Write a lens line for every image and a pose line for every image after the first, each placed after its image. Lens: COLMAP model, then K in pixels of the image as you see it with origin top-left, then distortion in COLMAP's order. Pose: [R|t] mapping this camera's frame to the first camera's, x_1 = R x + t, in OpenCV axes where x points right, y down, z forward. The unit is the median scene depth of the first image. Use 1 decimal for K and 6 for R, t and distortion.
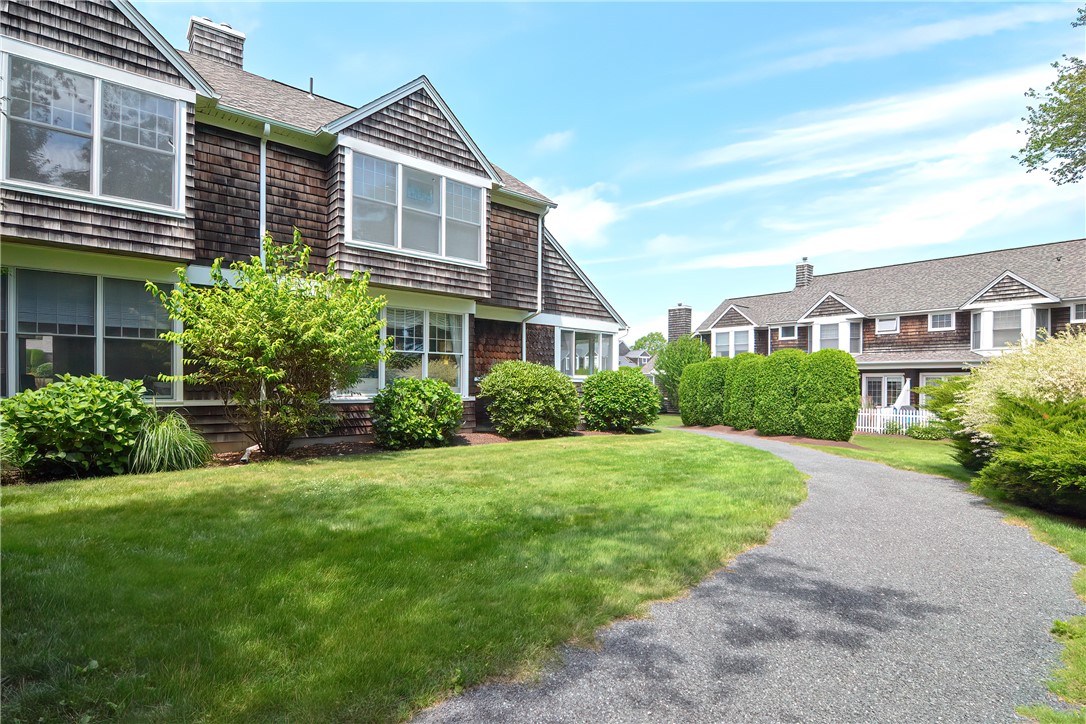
lens RADIAL K [[515.4, 0, 540.5], [0, 515.4, 390.4], [0, 0, 1]] dist [-0.000481, -0.010135]
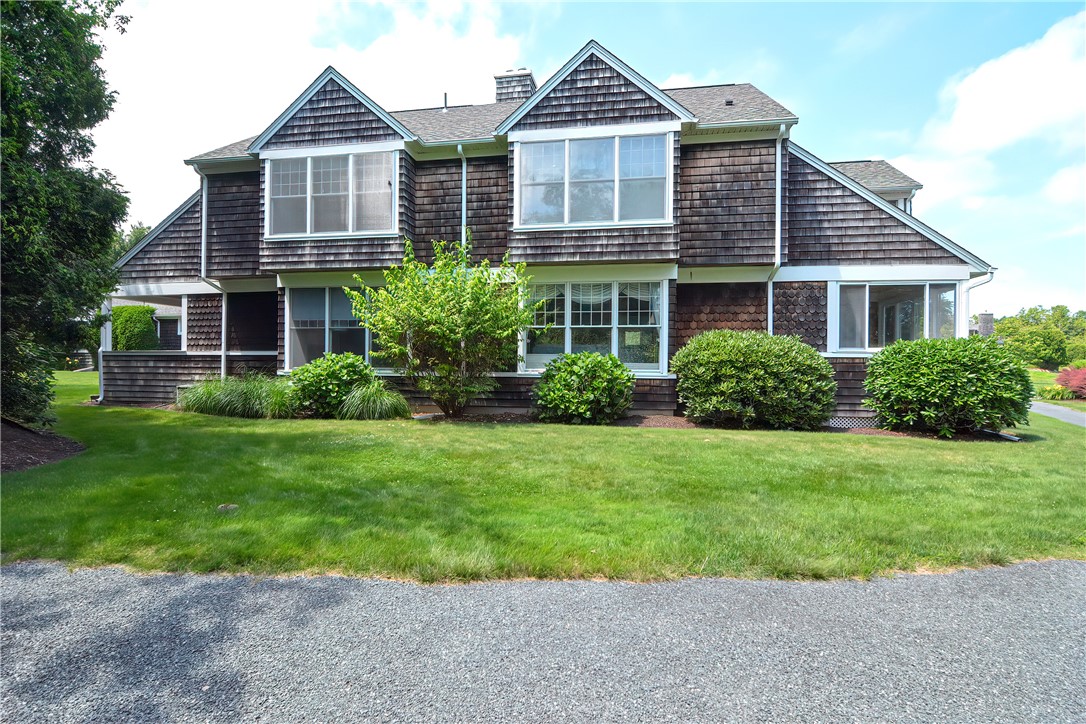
lens RADIAL K [[526.3, 0, 568.9], [0, 526.3, 370.1], [0, 0, 1]] dist [-0.006597, -0.001364]
pose [[0.656000, 0.003530, -0.754753, 0.471946], [-0.012594, 0.999901, -0.006269, 0.014899], [0.754656, 0.013618, 0.655979, 0.314706]]
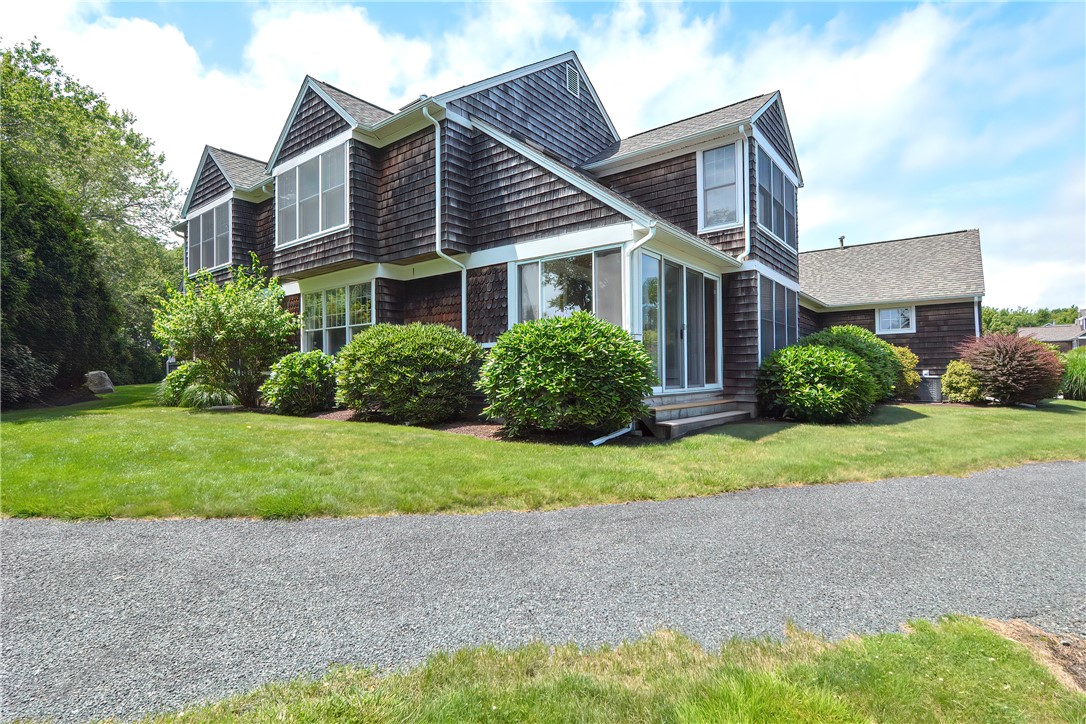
lens RADIAL K [[553.6, 0, 573.4], [0, 553.6, 360.6], [0, 0, 1]] dist [-0.002260, -0.000591]
pose [[0.215857, -0.032313, -0.975890, 0.983041], [-0.001714, 0.999438, -0.033472, 0.032092], [0.976423, 0.008898, 0.215681, 1.252364]]
